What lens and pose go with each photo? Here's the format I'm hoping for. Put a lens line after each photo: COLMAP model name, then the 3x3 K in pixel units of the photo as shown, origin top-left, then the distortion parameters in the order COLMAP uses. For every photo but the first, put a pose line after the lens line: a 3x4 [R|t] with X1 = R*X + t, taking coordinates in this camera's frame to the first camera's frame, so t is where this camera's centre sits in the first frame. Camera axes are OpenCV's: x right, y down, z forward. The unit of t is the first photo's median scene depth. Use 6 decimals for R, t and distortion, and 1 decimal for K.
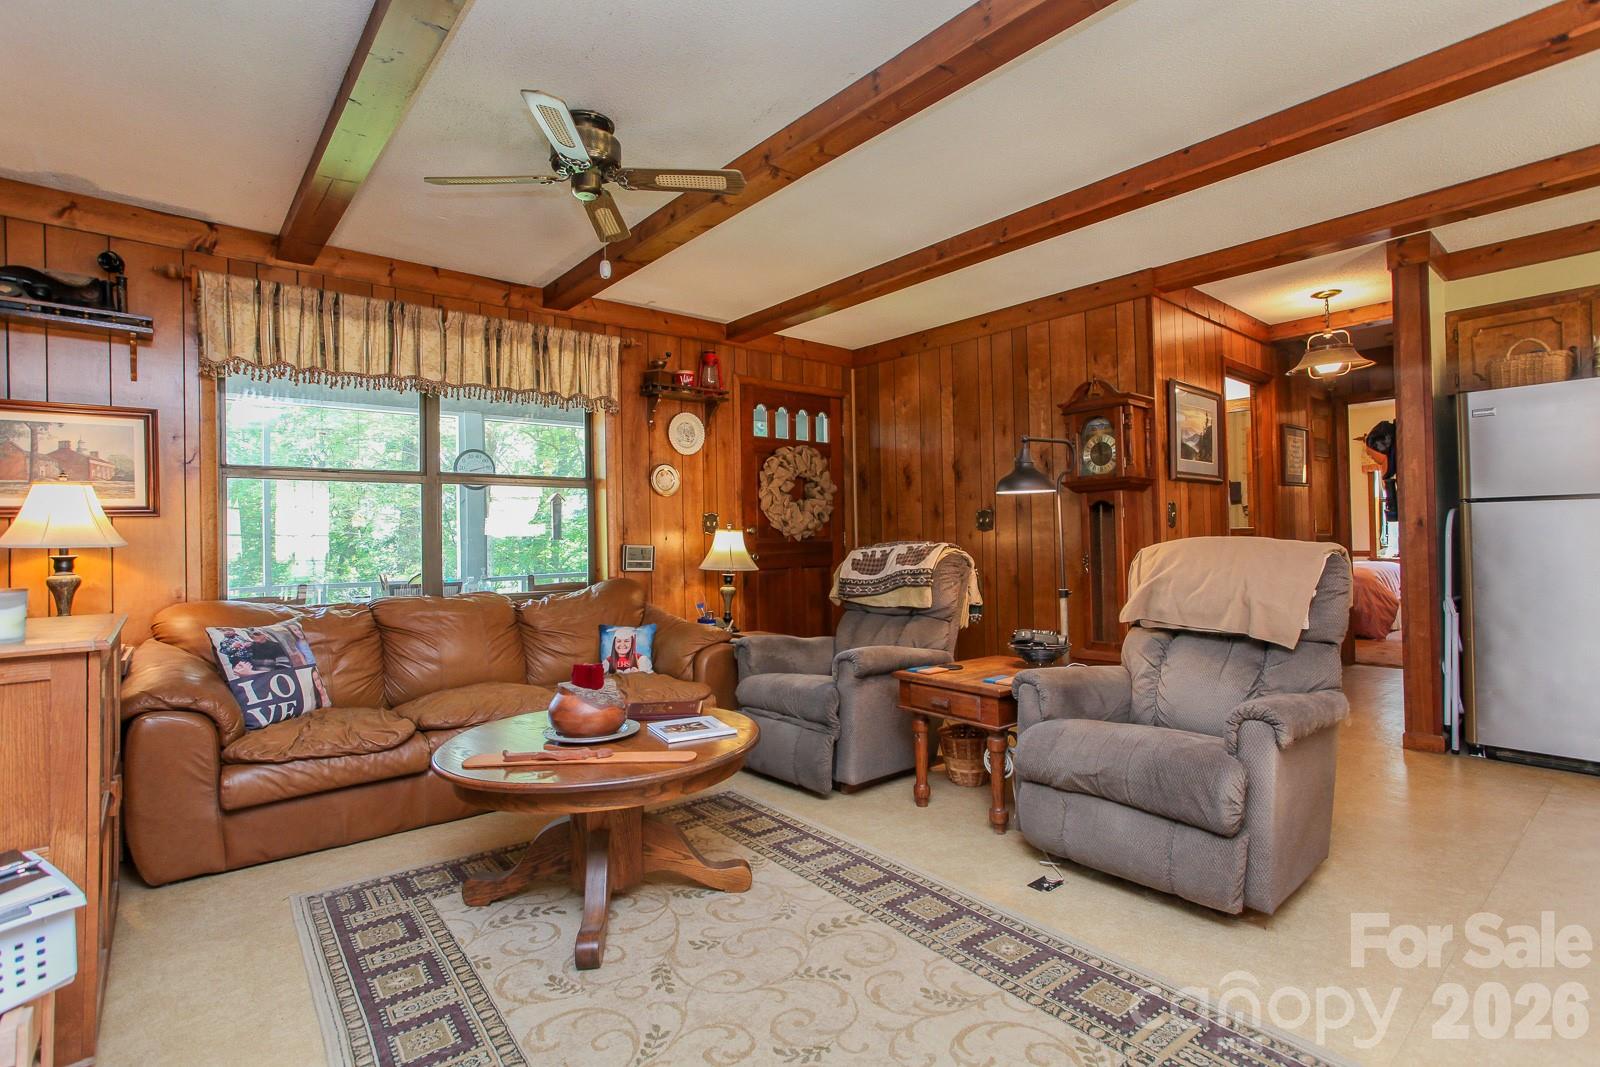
lens RADIAL K [[776.4, 0, 786.6], [0, 776.4, 527.6], [0, 0, 1]] dist [-0.038282, 0.016534]
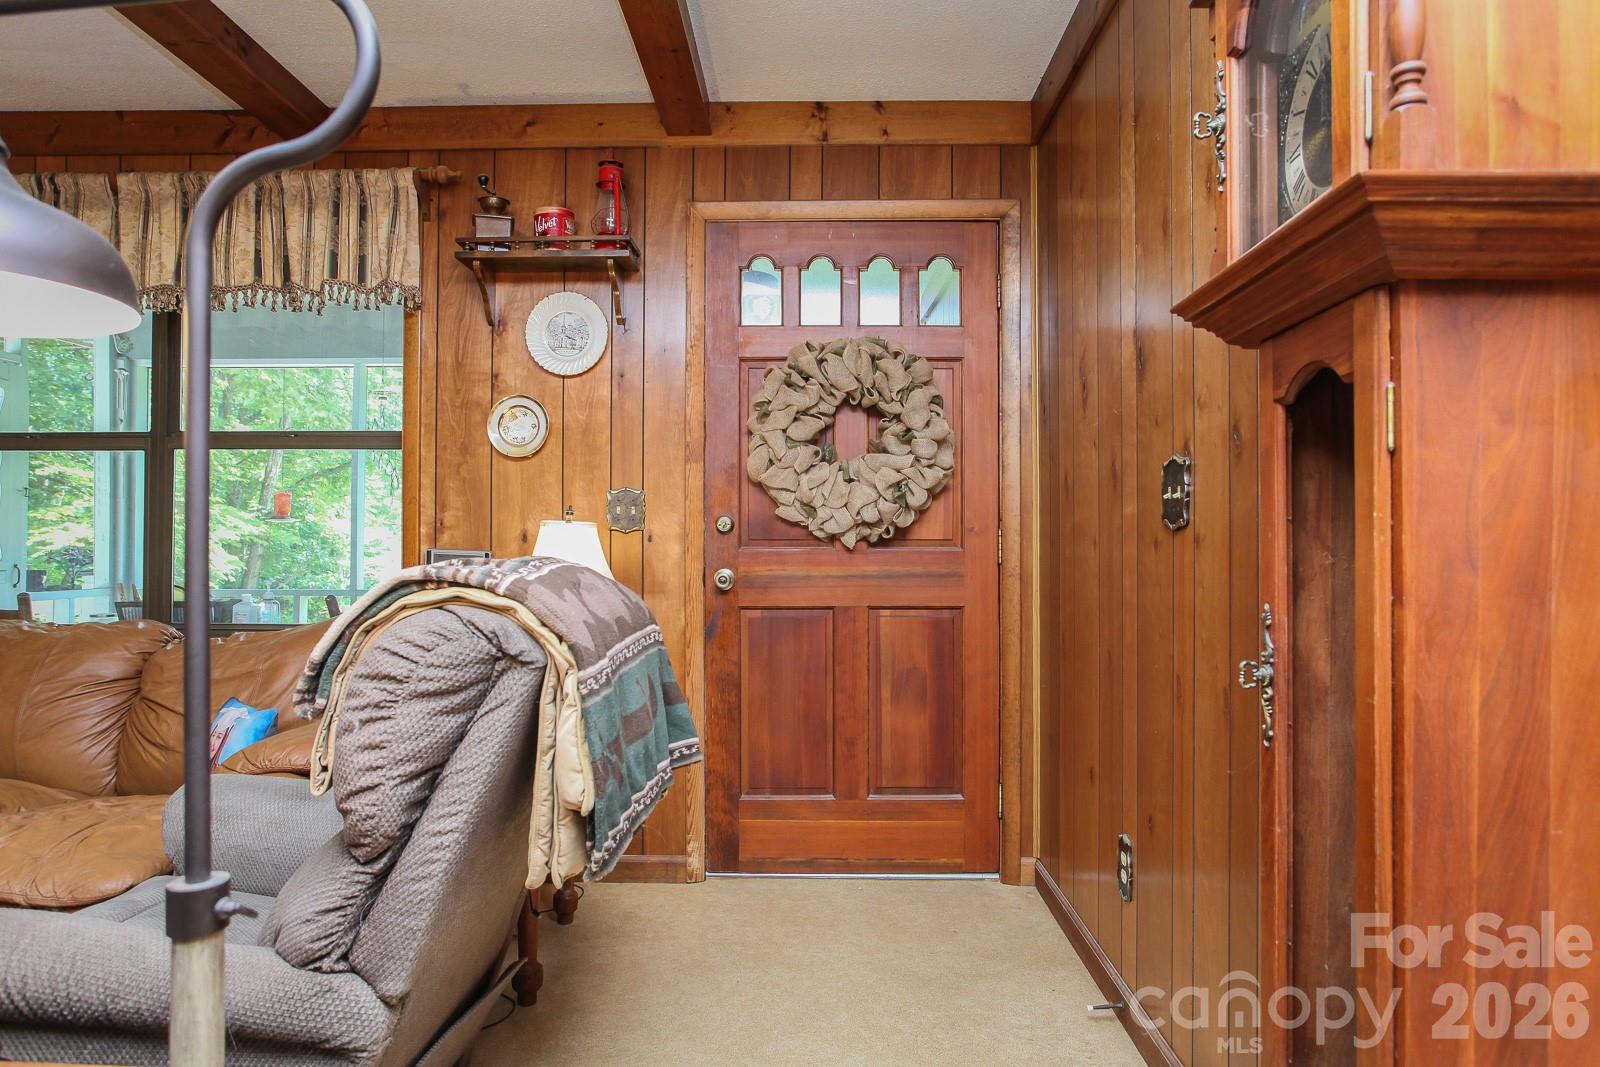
lens RADIAL K [[978.9, 0, 803.6], [0, 978.9, 536.8], [0, 0, 1]] dist [-0.034678, 0.001236]
pose [[0.759161, 0.004889, -0.650885, 0.529386], [-0.002307, 0.999986, 0.004821, 0.011450], [0.650899, -0.002158, 0.759161, 0.801581]]
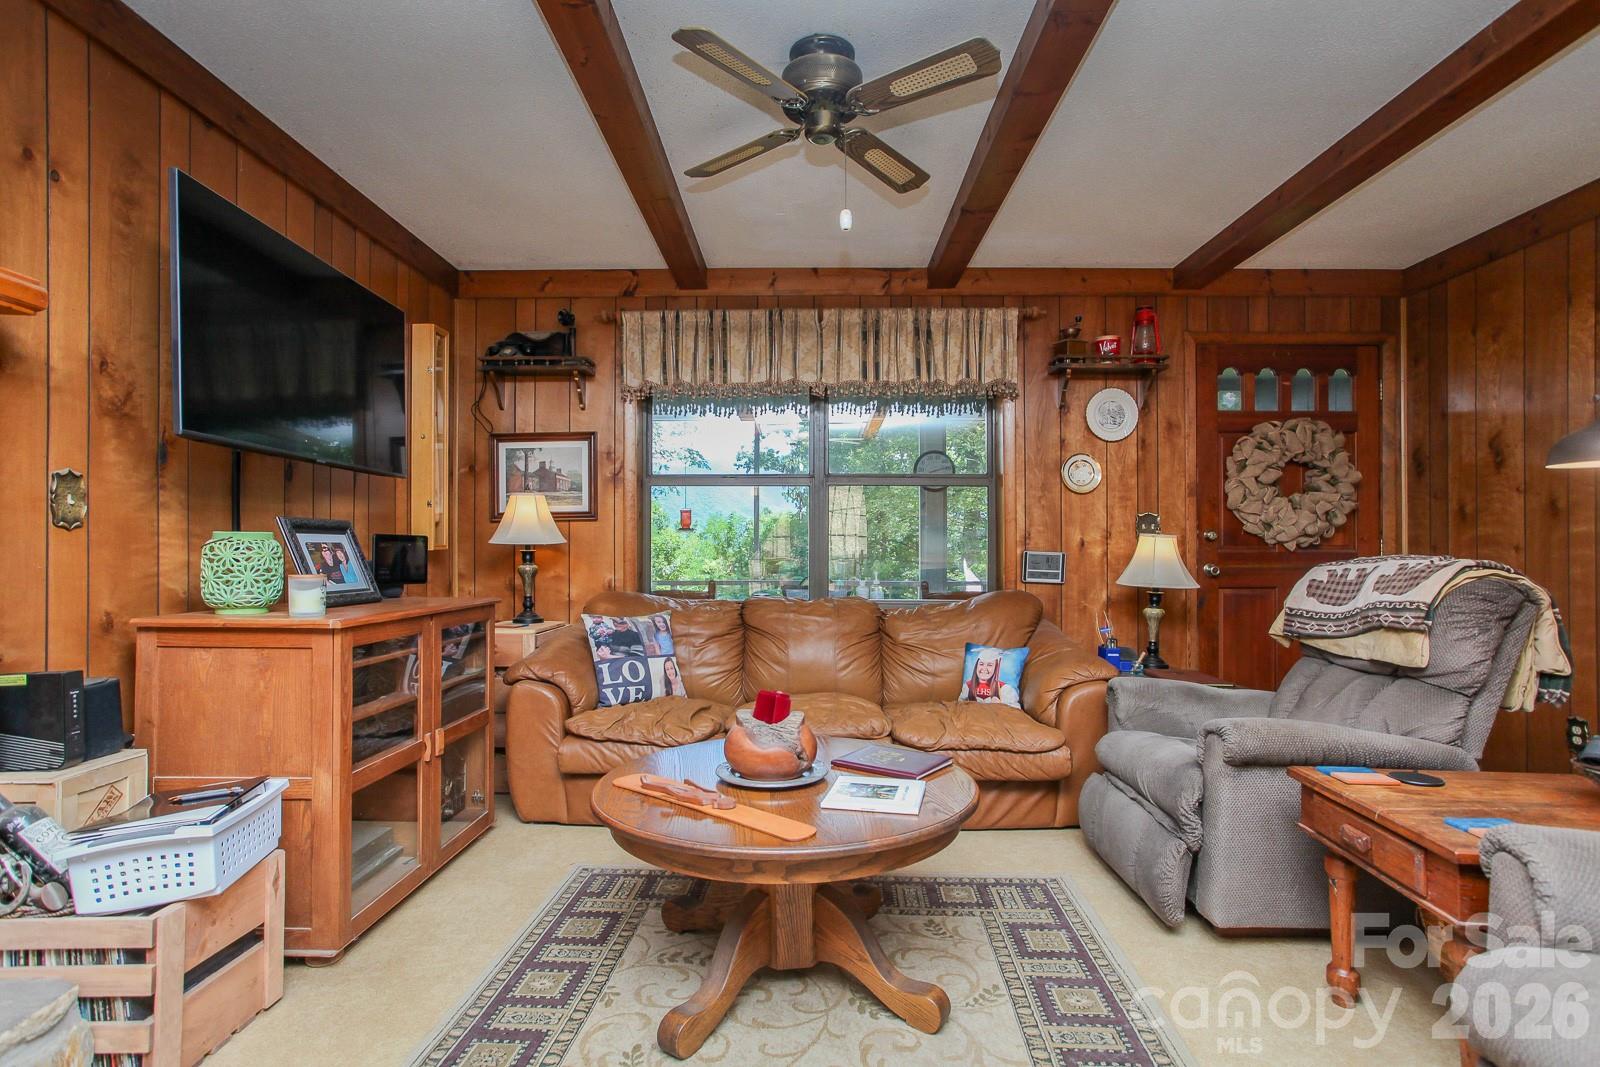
lens RADIAL K [[776.4, 0, 800.2], [0, 776.4, 542.0], [0, 0, 1]] dist [-0.038282, 0.016534]
pose [[0.754762, 0.014120, -0.655846, 0.200232], [-0.004881, 0.999862, 0.015909, -0.000216], [0.655980, -0.008806, 0.754727, 0.239011]]
